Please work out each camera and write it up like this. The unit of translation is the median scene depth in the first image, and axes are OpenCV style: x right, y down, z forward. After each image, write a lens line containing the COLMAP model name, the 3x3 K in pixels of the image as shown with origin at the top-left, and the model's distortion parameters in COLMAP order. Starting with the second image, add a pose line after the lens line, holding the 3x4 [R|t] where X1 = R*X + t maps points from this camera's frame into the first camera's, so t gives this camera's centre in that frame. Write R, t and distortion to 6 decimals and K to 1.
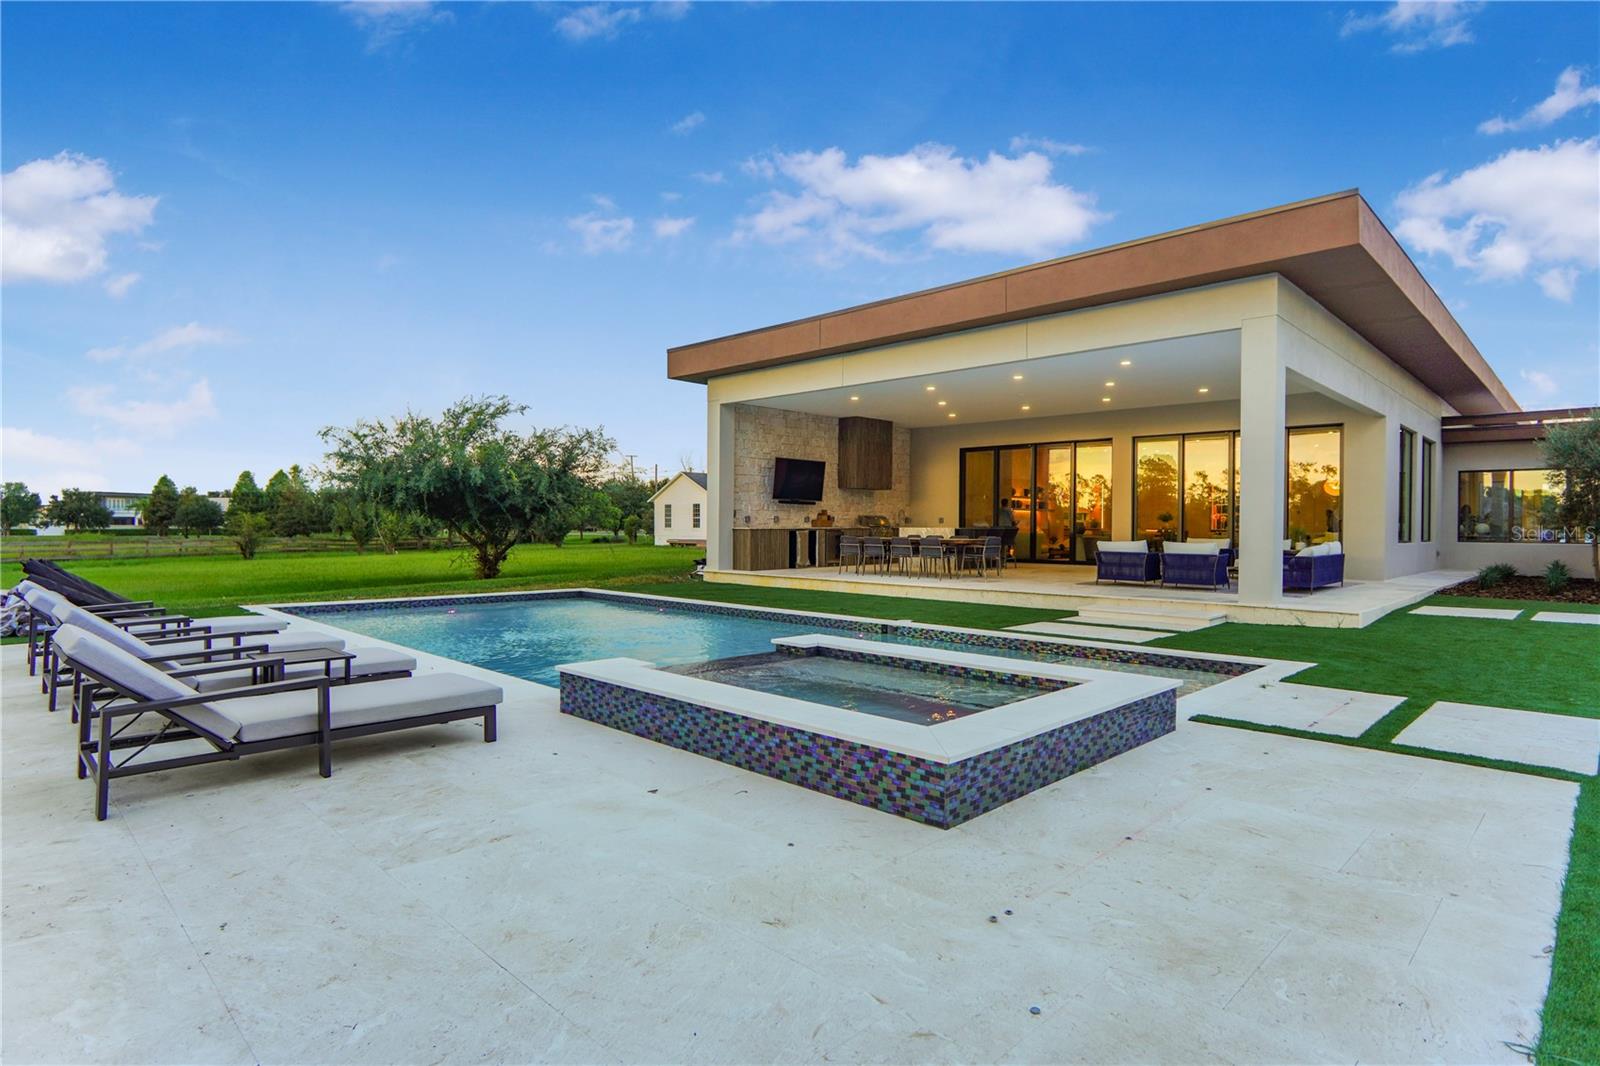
lens RADIAL K [[853.1, 0, 791.8], [0, 853.1, 540.8], [0, 0, 1]] dist [-0.035707, 0.000872]
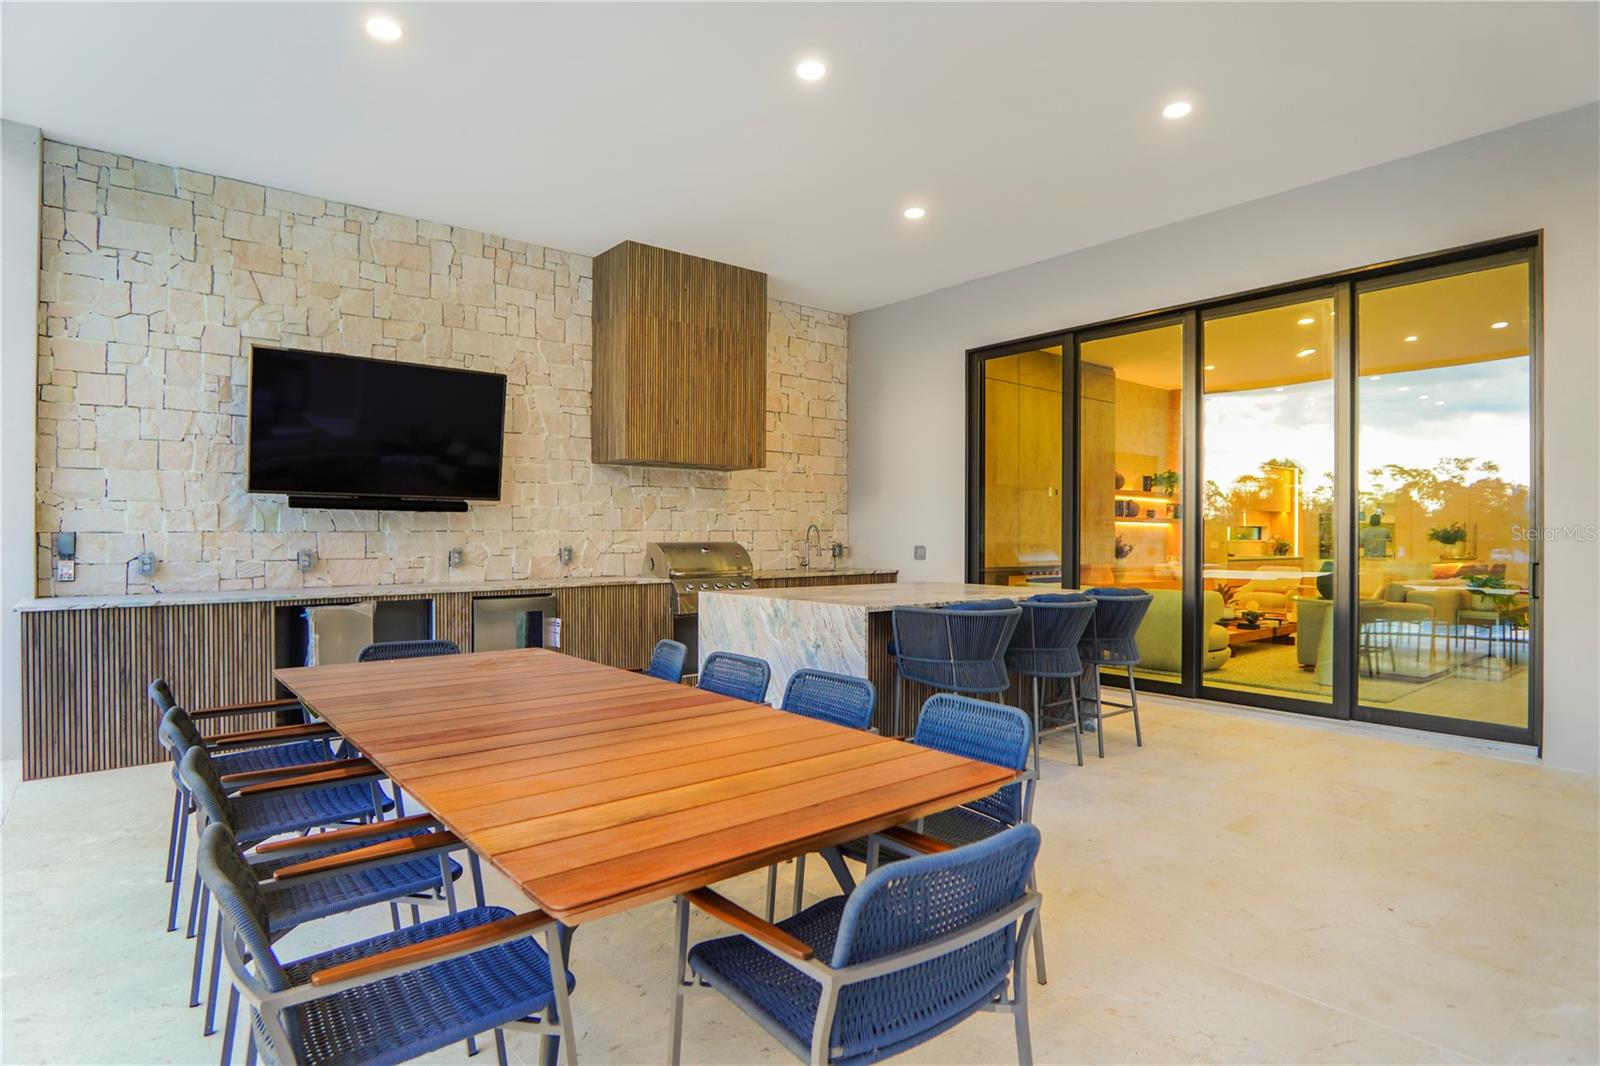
lens RADIAL K [[853.1, 0, 791.8], [0, 853.1, 540.8], [0, 0, 1]] dist [-0.035707, 0.000872]
pose [[0.994402, 0.000751, -0.105663, 0.165739], [-0.001443, 0.999978, -0.006473, -0.028035], [0.105655, 0.006589, 0.994381, 0.656151]]
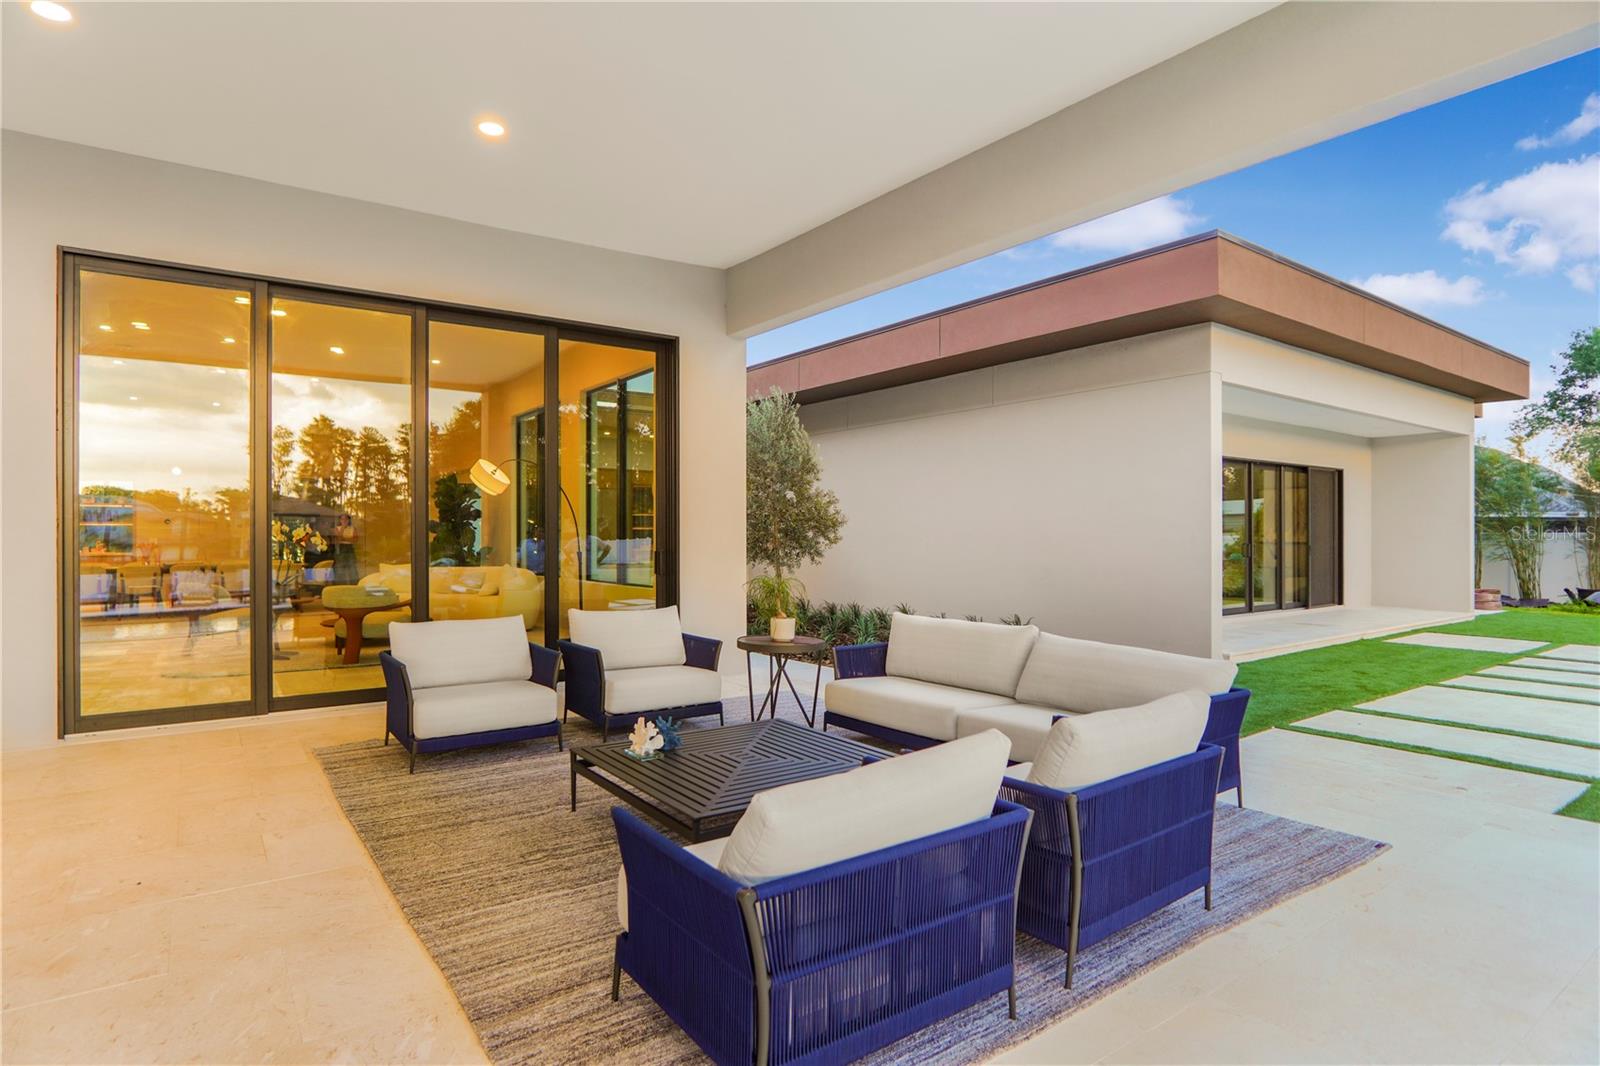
lens RADIAL K [[827.2, 0, 800.0], [0, 827.2, 533.0], [0, 0, 1]] dist [0.002246, 0.000434]
pose [[0.161209, -0.009996, 0.986870, -0.605409], [0.011929, 0.999895, 0.008179, -0.053422], [-0.986848, 0.010454, 0.161311, 1.309634]]
